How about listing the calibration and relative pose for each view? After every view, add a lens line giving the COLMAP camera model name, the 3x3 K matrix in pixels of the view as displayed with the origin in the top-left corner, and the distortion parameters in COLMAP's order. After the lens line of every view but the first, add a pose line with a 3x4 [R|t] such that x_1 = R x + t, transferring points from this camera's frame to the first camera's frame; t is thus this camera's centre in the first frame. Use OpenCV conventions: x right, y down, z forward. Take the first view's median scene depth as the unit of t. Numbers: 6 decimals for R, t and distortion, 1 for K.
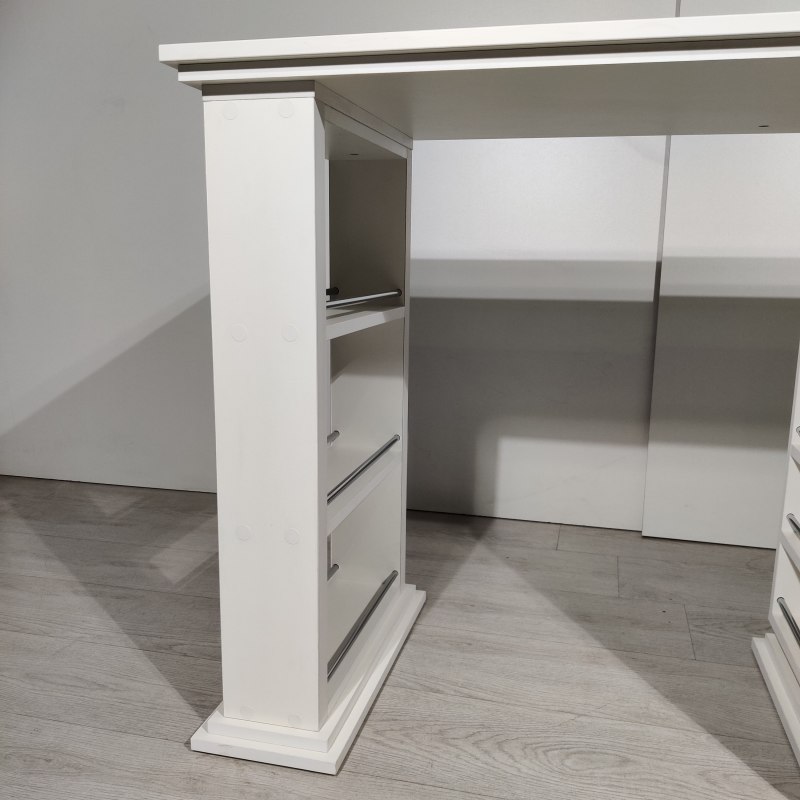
lens RADIAL K [[808.7, 0, 397.3], [0, 808.7, 413.8], [0, 0, 1]] dist [0.065647, -0.137920]
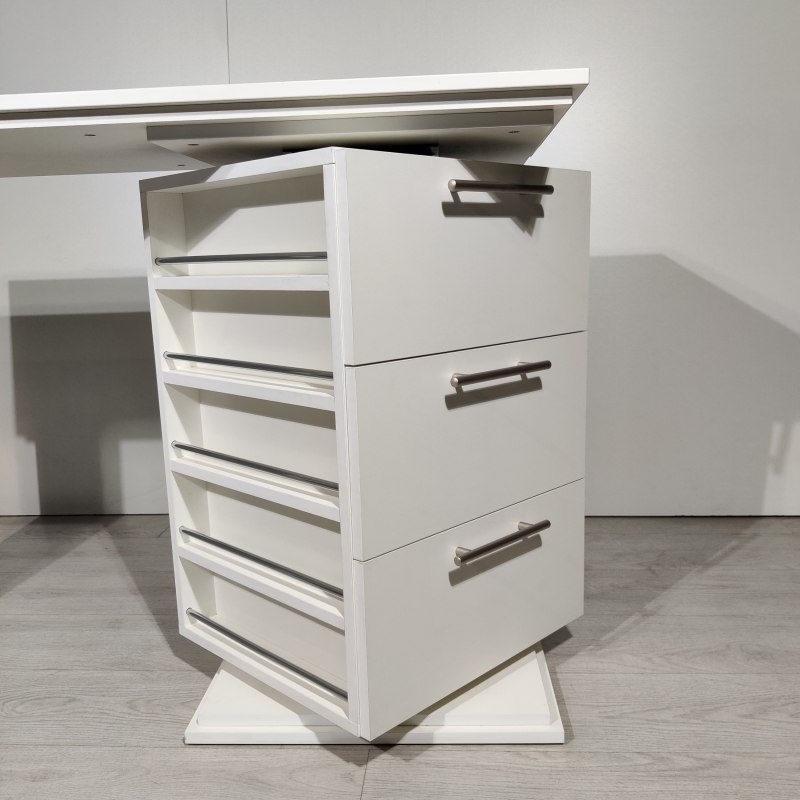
lens RADIAL K [[808.2, 0, 387.3], [0, 808.2, 413.5], [0, 0, 1]] dist [-0.006470, -0.014846]
pose [[0.982036, -0.079607, 0.171076, 0.440611], [0.081030, 0.996711, -0.001336, 0.034456], [-0.170407, 0.015175, 0.985257, -0.197356]]
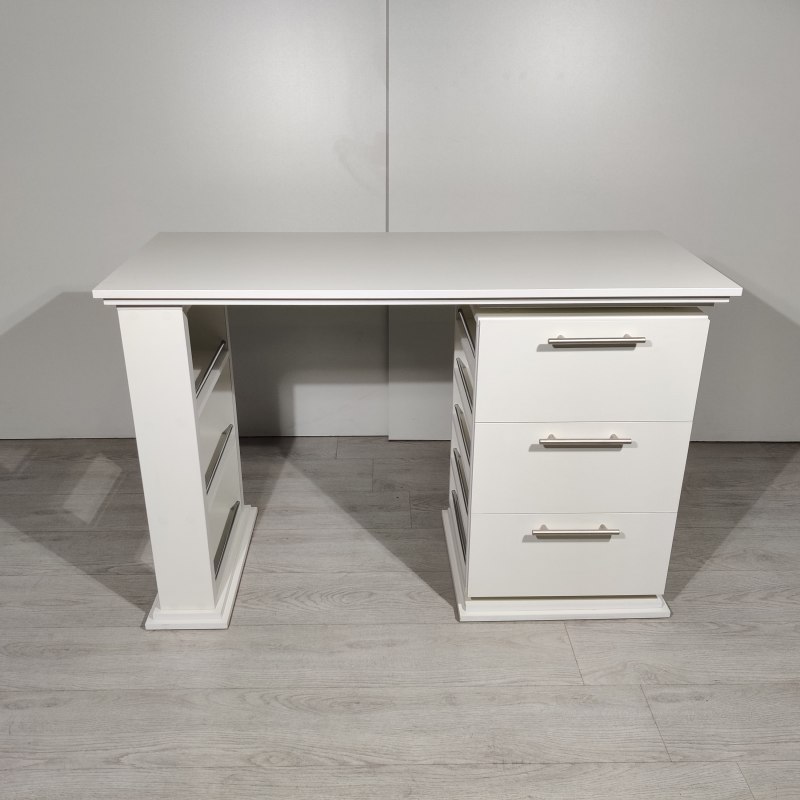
lens RADIAL K [[782.6, 0, 392.9], [0, 782.6, 394.2], [0, 0, 1]] dist [0.055946, -0.111066]
pose [[0.964978, -0.114099, 0.236219, -0.053999], [0.063496, 0.975273, 0.211688, -0.357150], [-0.254531, -0.189275, 0.948361, -0.585881]]
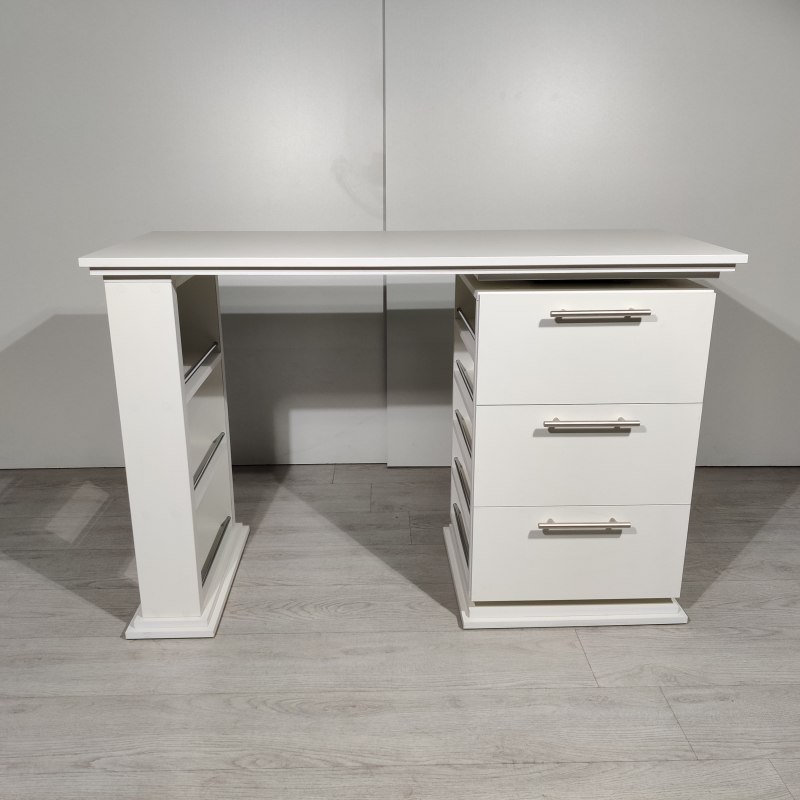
lens RADIAL K [[784.6, 0, 400.0], [0, 784.6, 400.0], [0, 0, 1]] dist [0.042948, -0.083778]
pose [[0.962268, -0.094157, 0.255295, -0.054514], [0.068263, 0.991753, 0.108474, -0.182337], [-0.263403, -0.086954, 0.960759, -0.561744]]
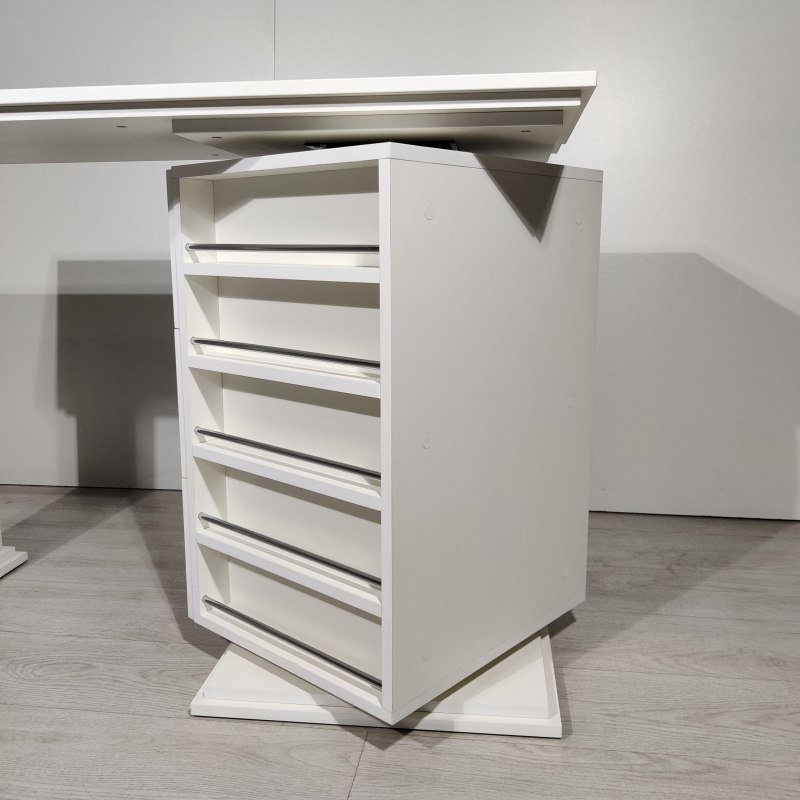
lens RADIAL K [[804.3, 0, 385.5], [0, 804.3, 388.3], [0, 0, 1]] dist [-0.006520, -0.005514]
pose [[0.992964, -0.040476, 0.111286, 0.475594], [0.042775, 0.998916, -0.018347, 0.033325], [-0.110423, 0.022978, 0.993619, -0.216017]]
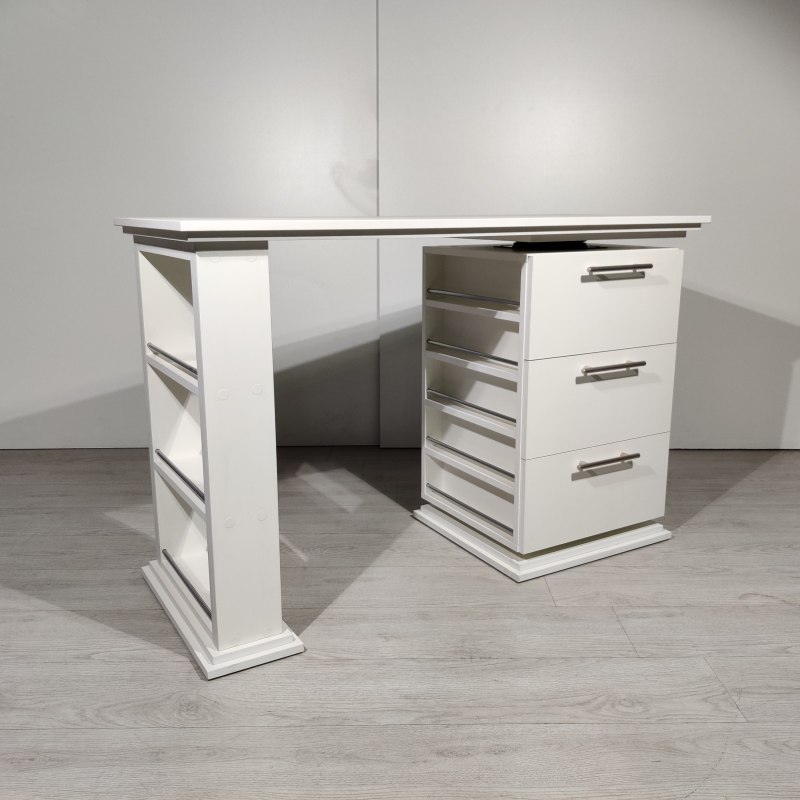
lens RADIAL K [[779.8, 0, 406.3], [0, 779.8, 386.0], [0, 0, 1]] dist [0.053179, -0.128549]
pose [[0.965832, -0.071434, 0.249129, -0.037893], [0.065837, 0.997357, 0.030742, -0.023576], [-0.250667, -0.013289, 0.967982, -0.718924]]
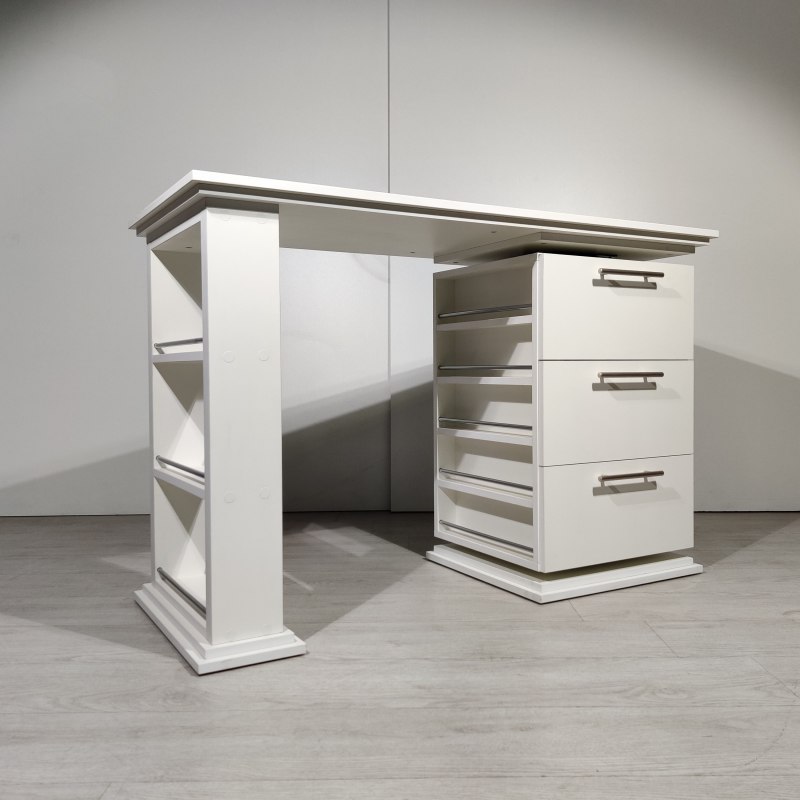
lens RADIAL K [[778.7, 0, 409.0], [0, 778.7, 384.4], [0, 0, 1]] dist [0.045179, -0.102524]
pose [[0.968327, -0.028529, 0.248051, -0.039531], [0.070530, 0.984245, -0.162131, 0.215524], [-0.239517, 0.174490, 0.955084, -0.660436]]
